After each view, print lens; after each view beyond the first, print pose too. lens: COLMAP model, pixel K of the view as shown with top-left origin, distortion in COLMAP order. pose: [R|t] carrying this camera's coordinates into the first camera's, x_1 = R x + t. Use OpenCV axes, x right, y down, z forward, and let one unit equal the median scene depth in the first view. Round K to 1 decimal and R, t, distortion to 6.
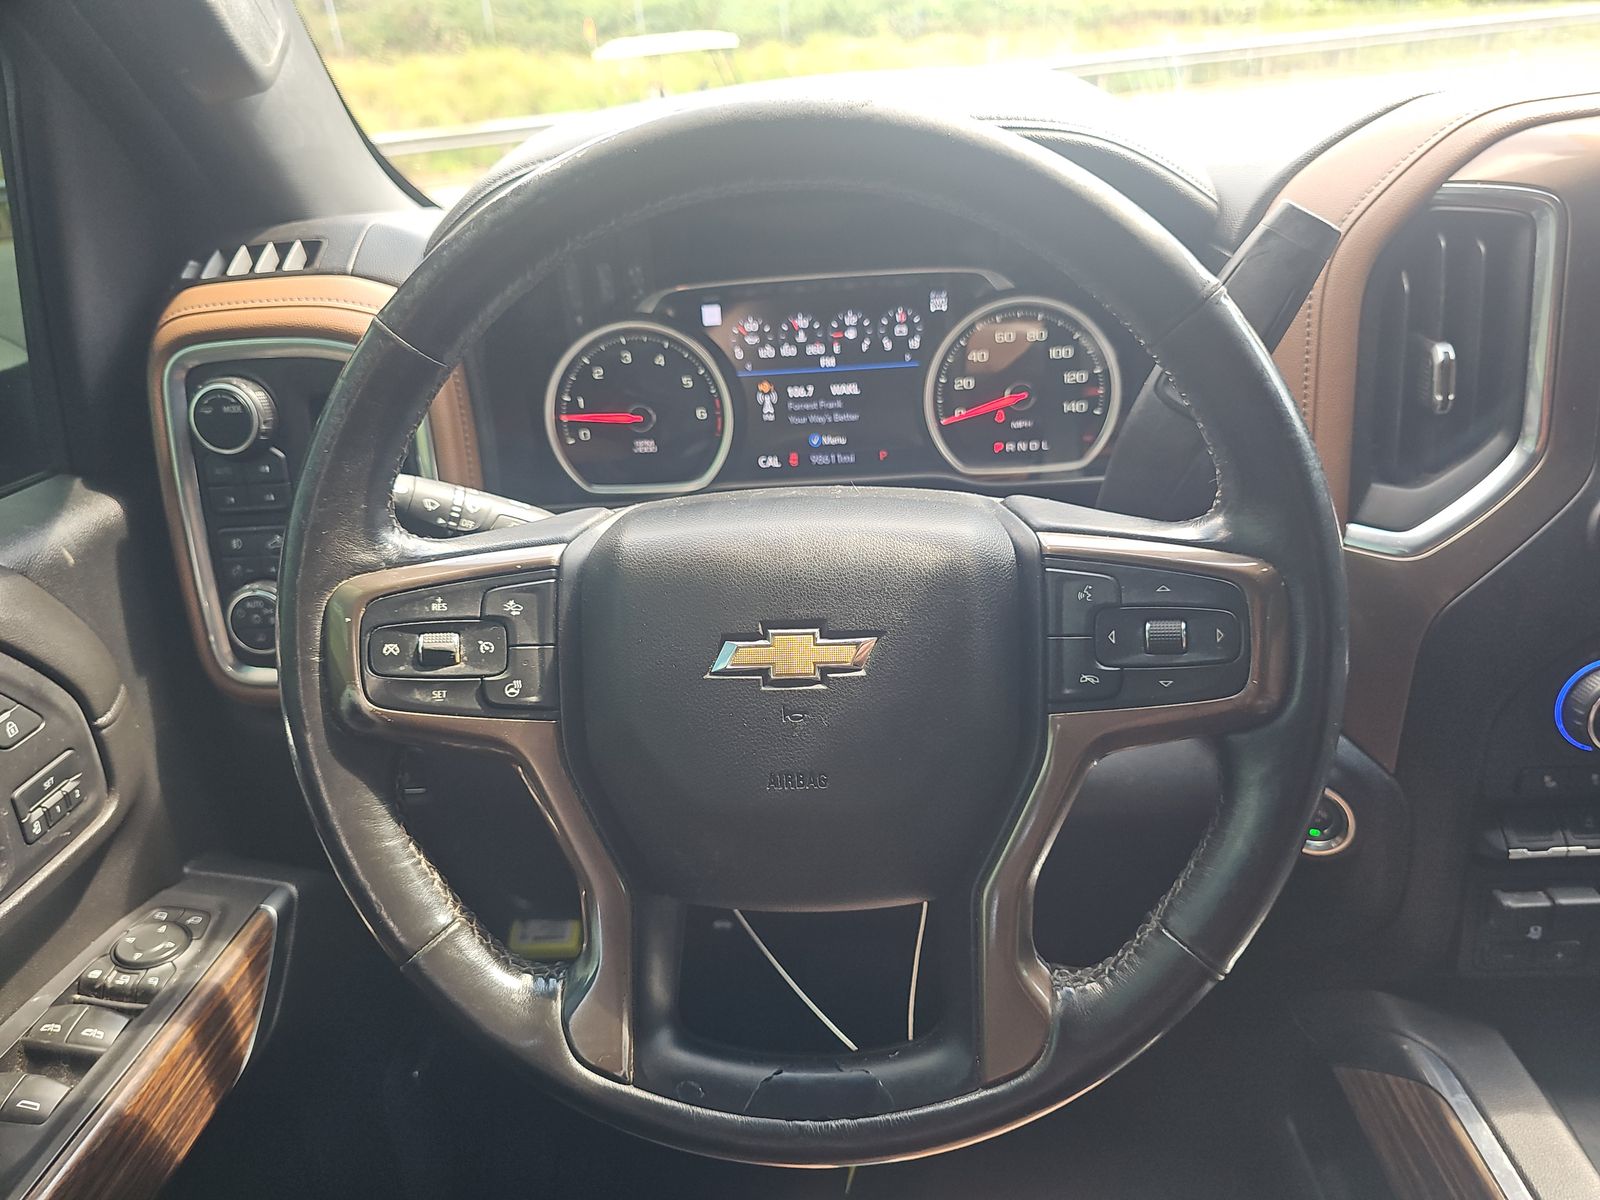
lens RADIAL K [[1071.8, 0, 806.4], [0, 1071.8, 661.6], [0, 0, 1]] dist [-0.022638, -0.006127]
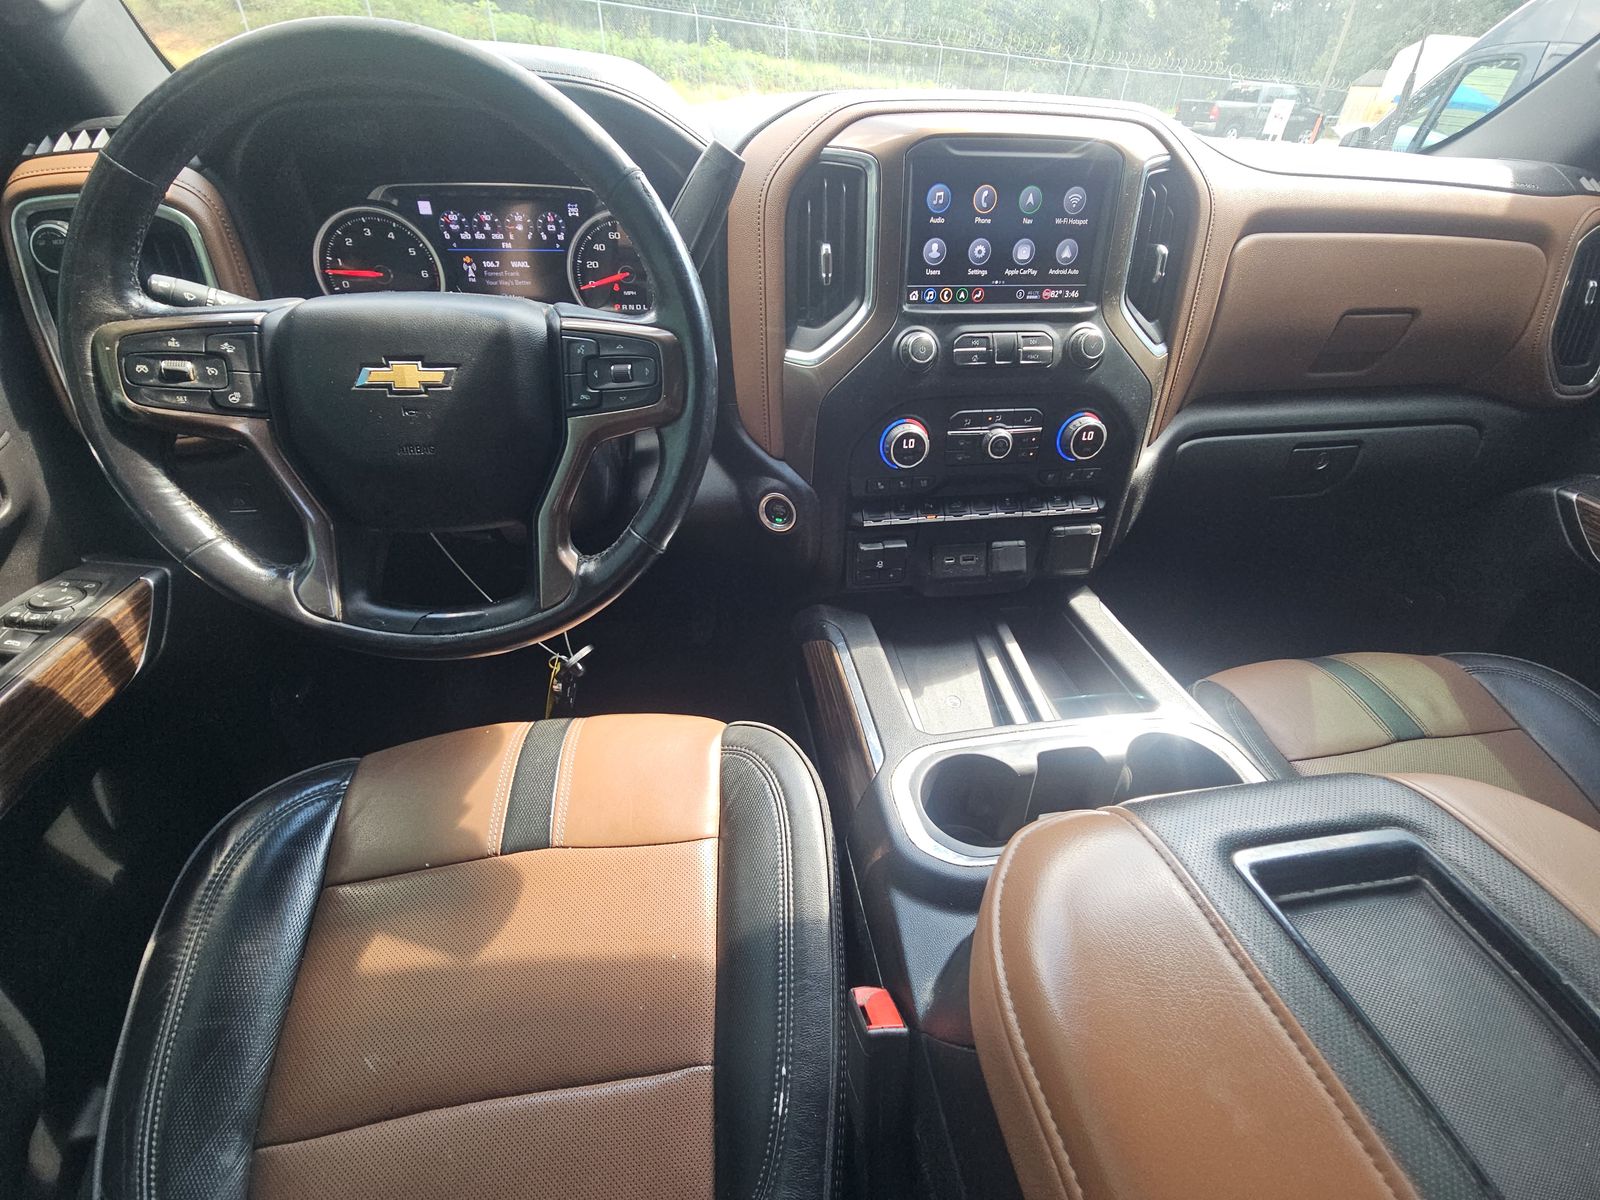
lens RADIAL K [[635.0, 0, 801.8], [0, 635.0, 629.3], [0, 0, 1]] dist [-0.021079, -0.002827]
pose [[0.969151, -0.053610, 0.240567, 0.222235], [0.007860, 0.982284, 0.187236, 0.136789], [-0.246343, -0.179569, 0.952402, -0.144237]]
